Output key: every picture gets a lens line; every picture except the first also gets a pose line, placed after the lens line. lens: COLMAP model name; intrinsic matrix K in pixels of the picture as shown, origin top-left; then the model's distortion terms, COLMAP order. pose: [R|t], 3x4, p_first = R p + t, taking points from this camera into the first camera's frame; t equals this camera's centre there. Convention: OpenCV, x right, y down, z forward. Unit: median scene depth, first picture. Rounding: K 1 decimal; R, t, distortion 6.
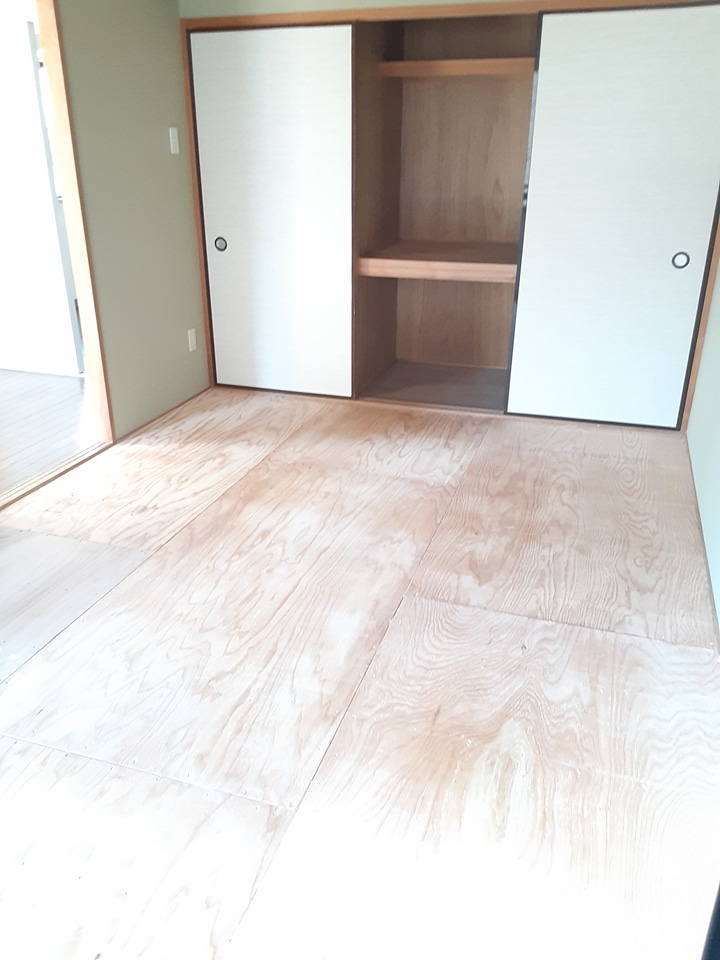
lens RADIAL K [[778.9, 0, 359.4], [0, 778.9, 477.9], [0, 0, 1]] dist [0.089661, -0.102532]
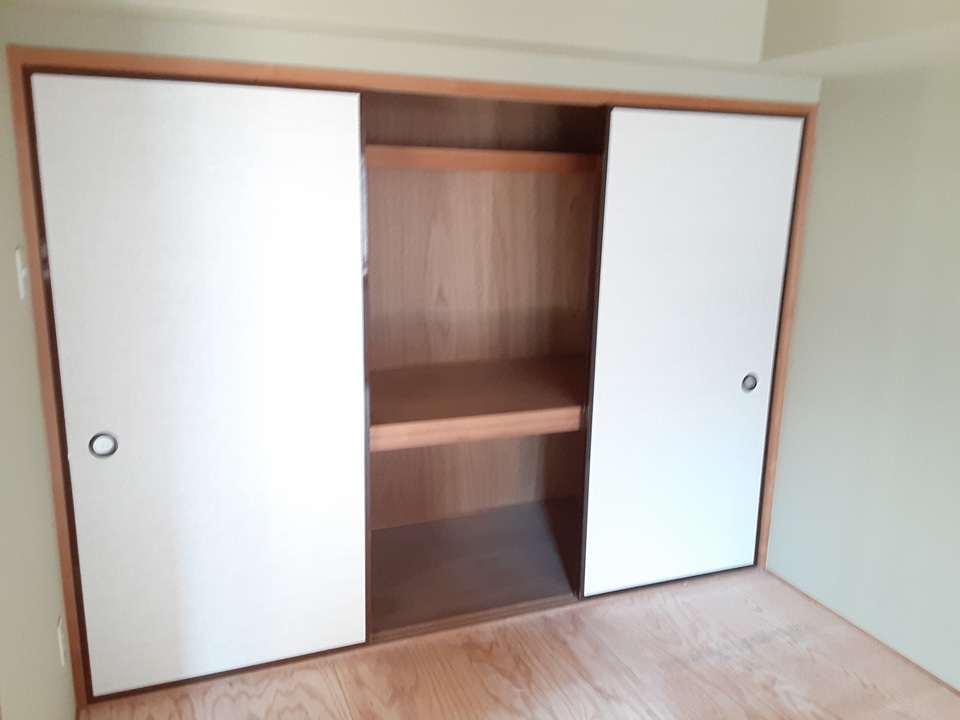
lens RADIAL K [[778.9, 0, 475.9], [0, 778.9, 367.6], [0, 0, 1]] dist [0.089661, -0.102532]
pose [[0.769547, -0.123740, 0.626487, -0.332827], [0.236806, 0.966397, -0.100004, -0.251458], [-0.593060, 0.225314, 0.772990, 0.464961]]
